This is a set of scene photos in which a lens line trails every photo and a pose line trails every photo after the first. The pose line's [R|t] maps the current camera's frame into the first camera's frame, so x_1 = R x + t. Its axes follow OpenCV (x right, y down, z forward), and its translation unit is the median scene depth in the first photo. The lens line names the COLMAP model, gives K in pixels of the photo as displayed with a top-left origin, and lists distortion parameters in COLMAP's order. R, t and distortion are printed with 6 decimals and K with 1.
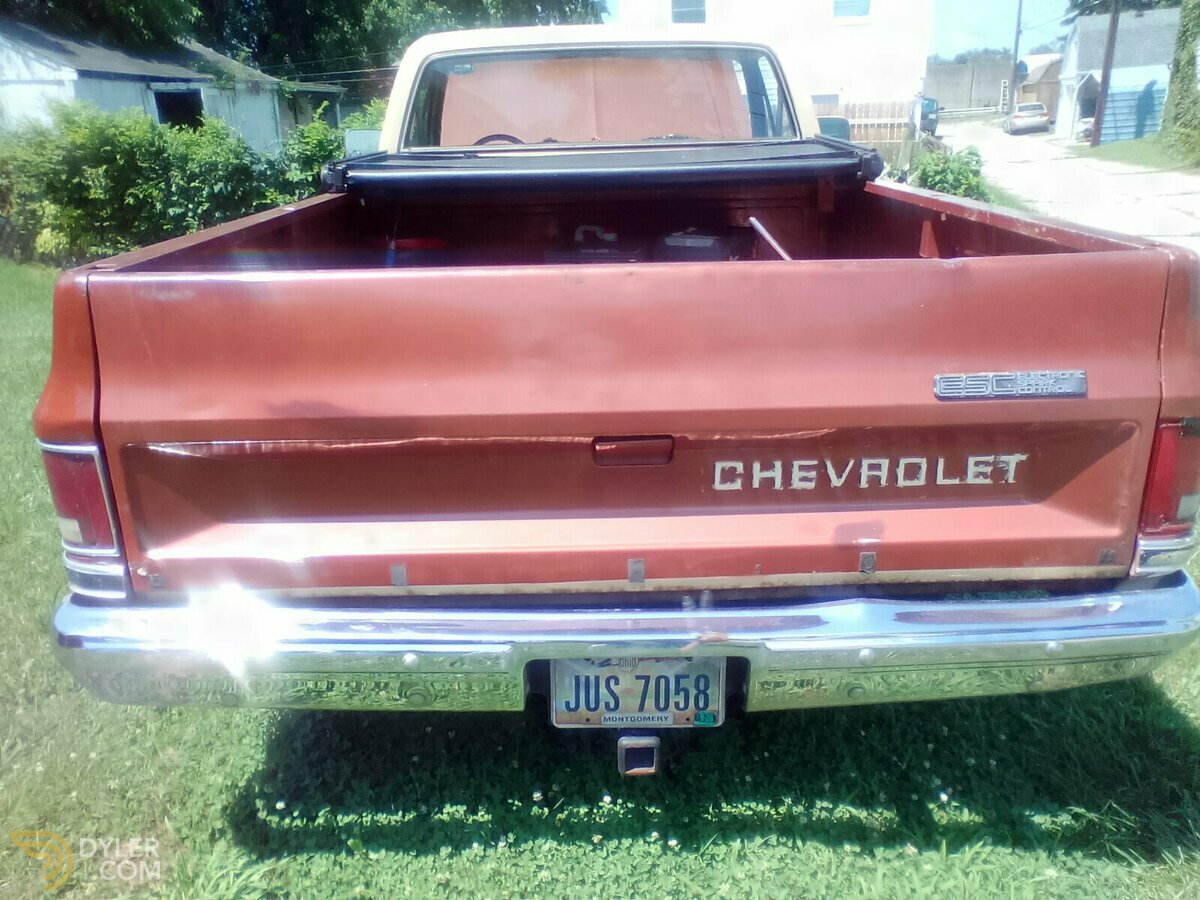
lens RADIAL K [[988.6, 0, 595.1], [0, 988.6, 452.2], [0, 0, 1]] dist [0.014515, 0.087034]
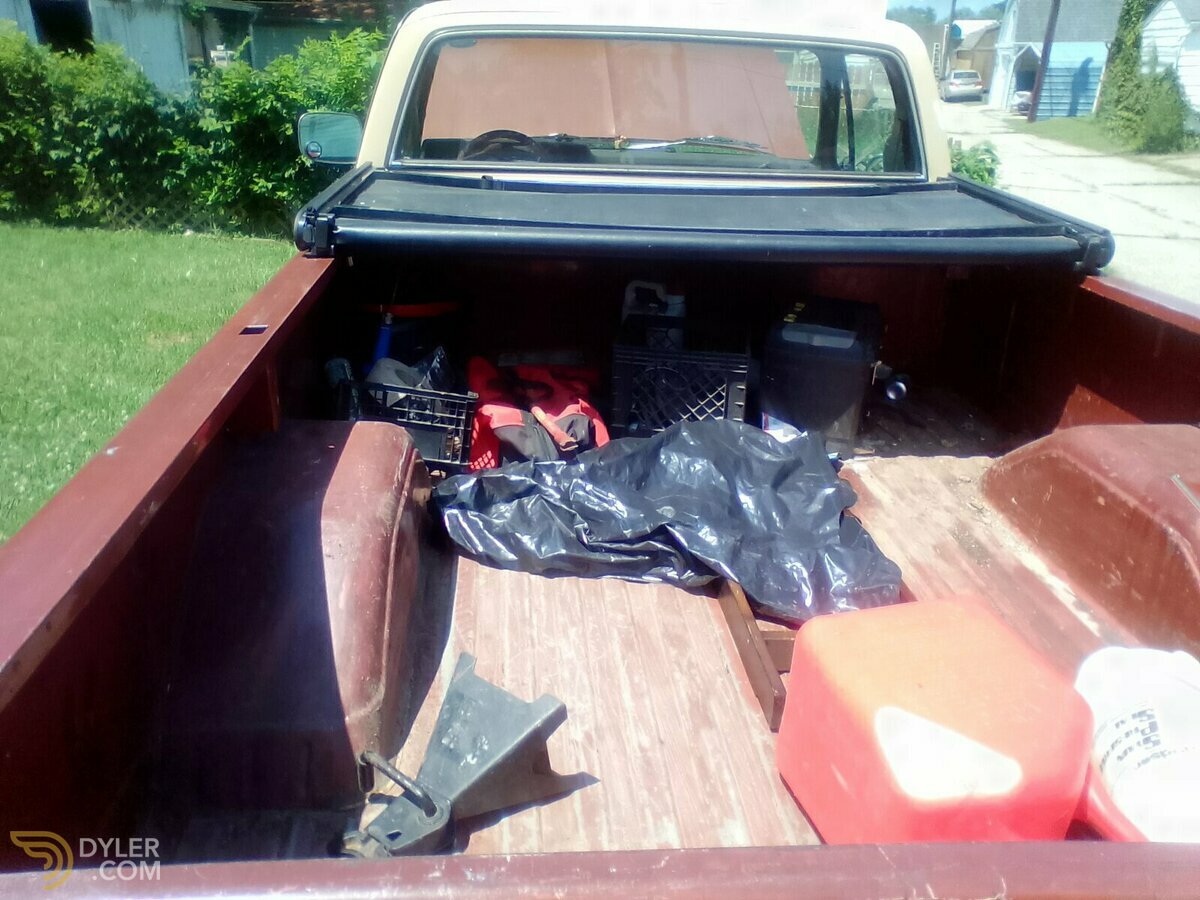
lens RADIAL K [[988.6, 0, 597.7], [0, 988.6, 461.9], [0, 0, 1]] dist [0.014515, 0.087034]
pose [[0.995168, 0.030615, 0.093297, -0.042443], [-0.036682, 0.997274, 0.064020, -0.055610], [-0.091083, -0.067133, 0.993578, 0.103468]]
